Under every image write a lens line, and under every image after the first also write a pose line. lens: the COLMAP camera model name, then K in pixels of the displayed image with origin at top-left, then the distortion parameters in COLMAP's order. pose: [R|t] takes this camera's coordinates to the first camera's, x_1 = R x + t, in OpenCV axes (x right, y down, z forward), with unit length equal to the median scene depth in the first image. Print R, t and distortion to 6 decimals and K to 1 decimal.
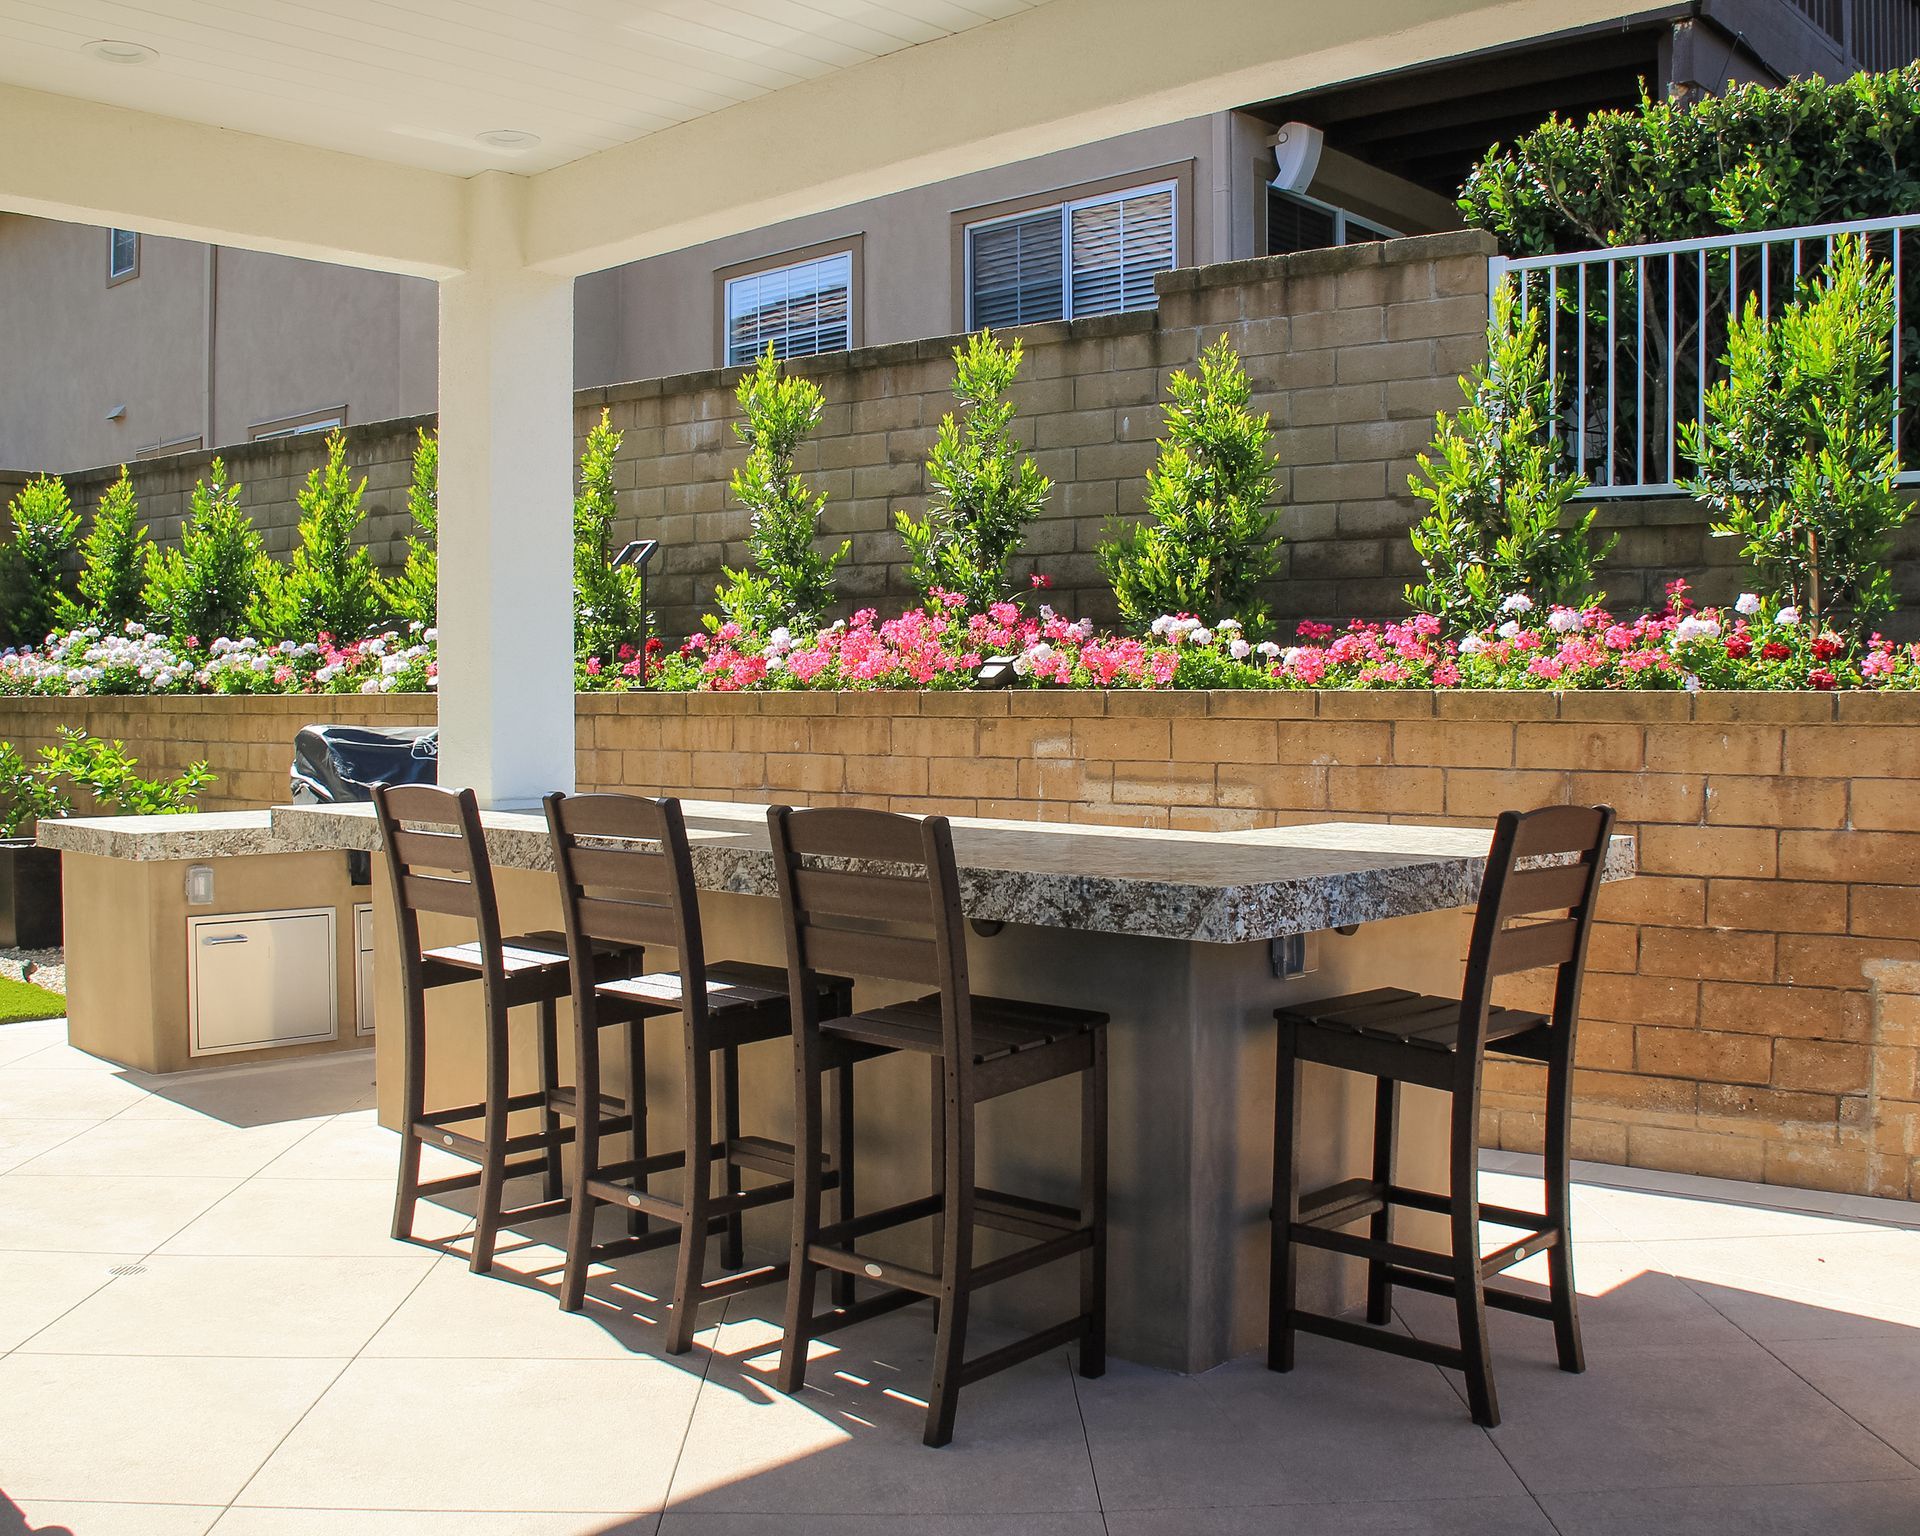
lens RADIAL K [[1892.6, 0, 1005.7], [0, 1892.6, 766.6], [0, 0, 1]] dist [-0.179673, 0.140335]
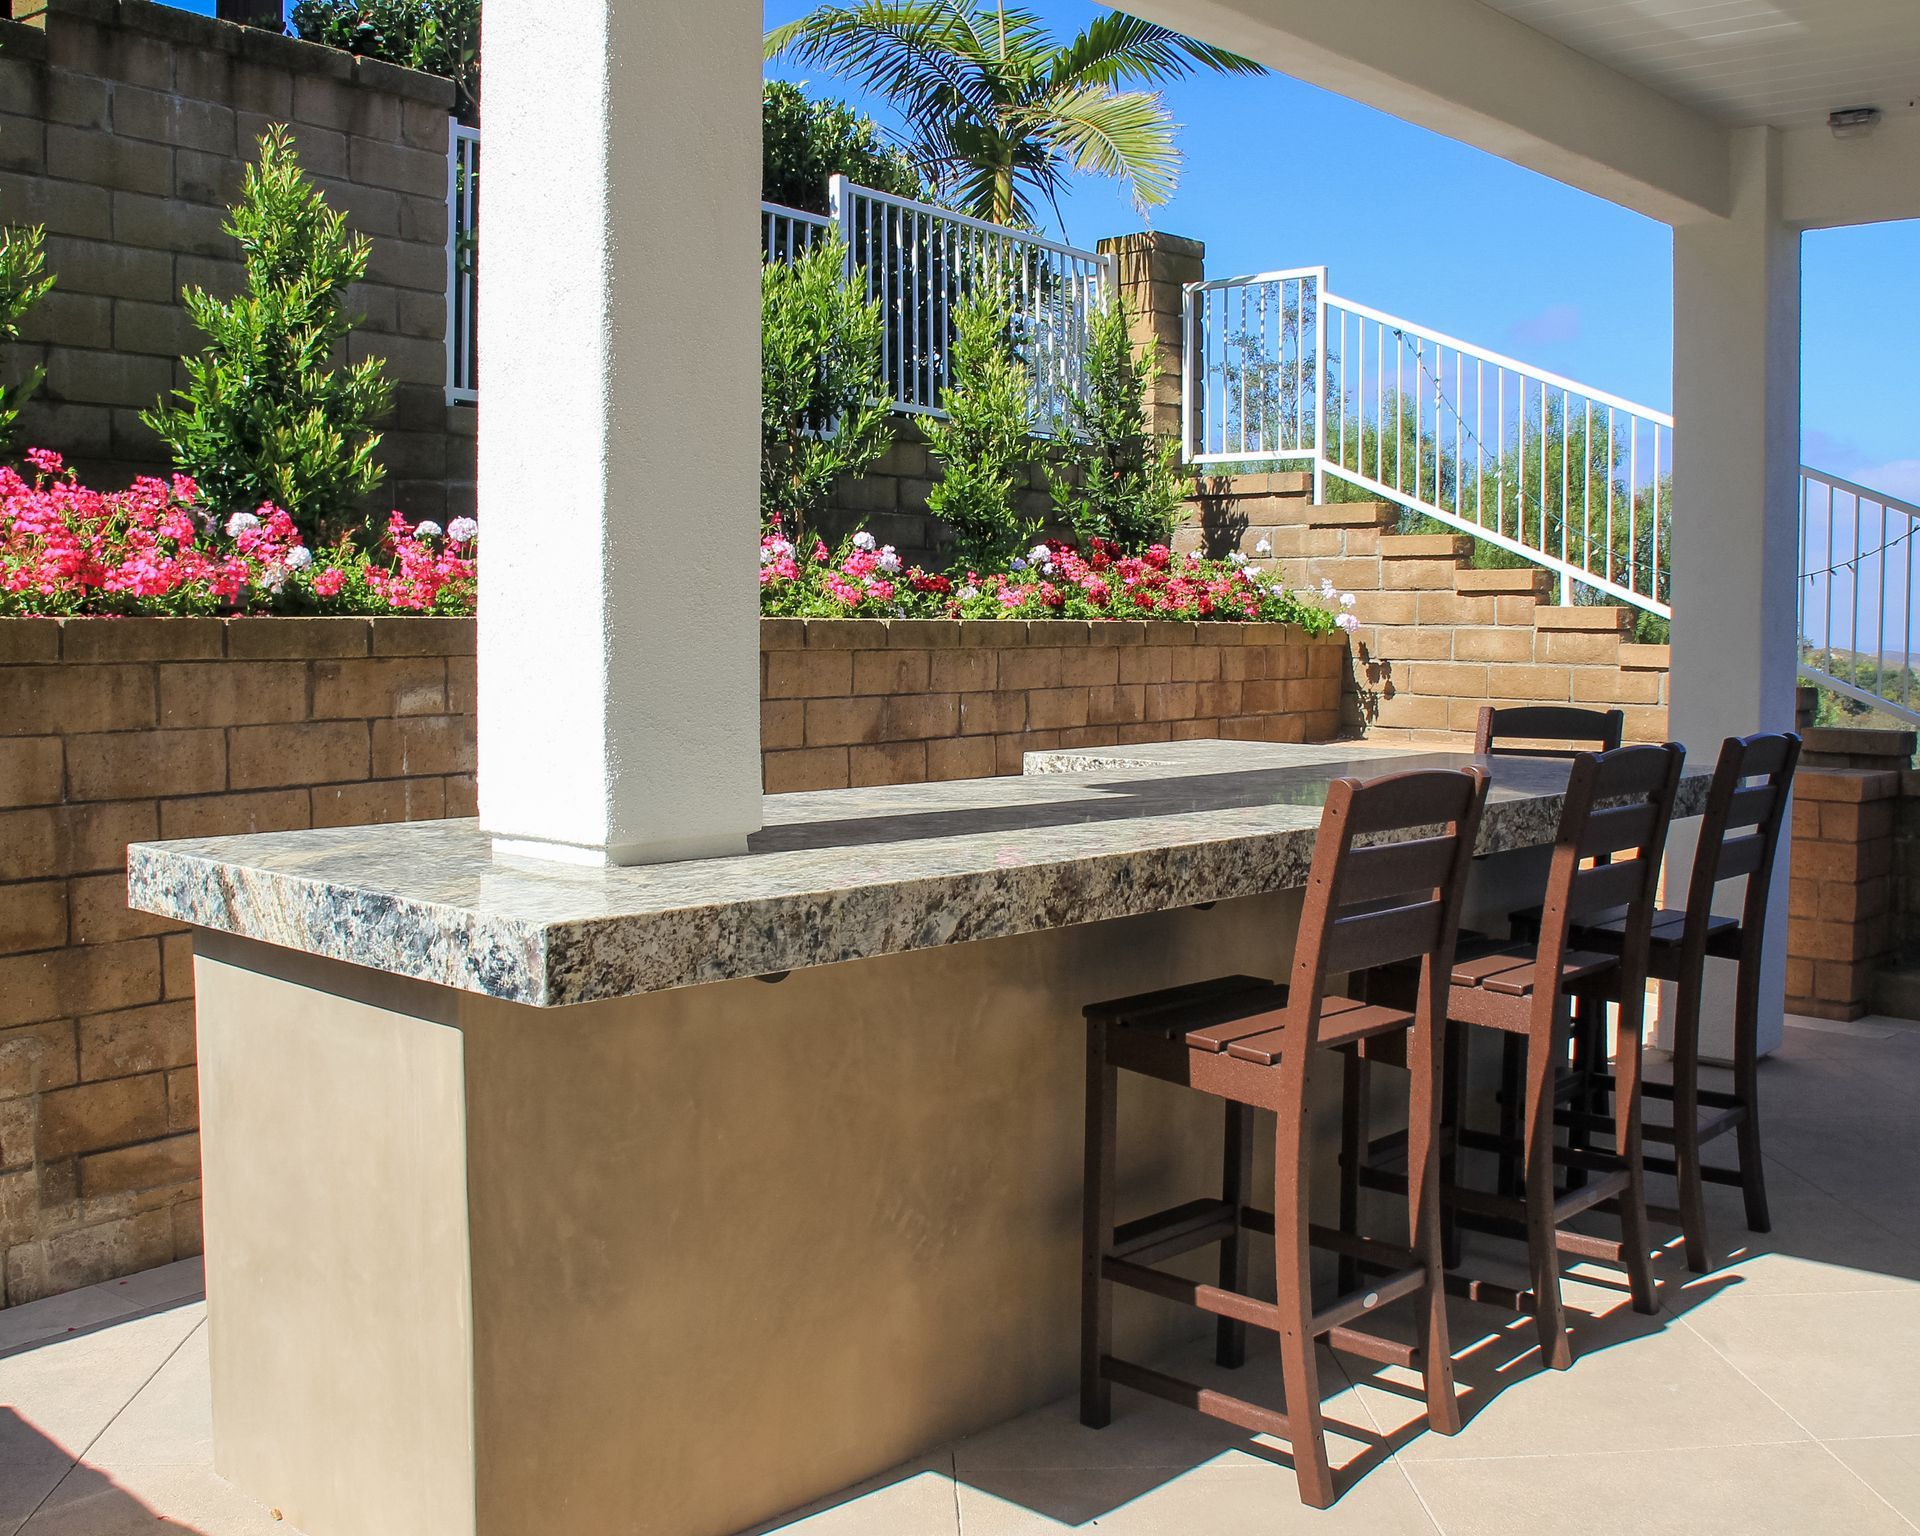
lens RADIAL K [[1921.9, 0, 1076.5], [0, 1921.9, 776.1], [0, 0, 1]] dist [-0.162738, 0.084173]
pose [[-0.008308, -0.080171, 0.996747, -0.661028], [0.028749, 0.996350, 0.080379, -0.030675], [-0.999552, 0.029323, -0.005973, 0.757805]]
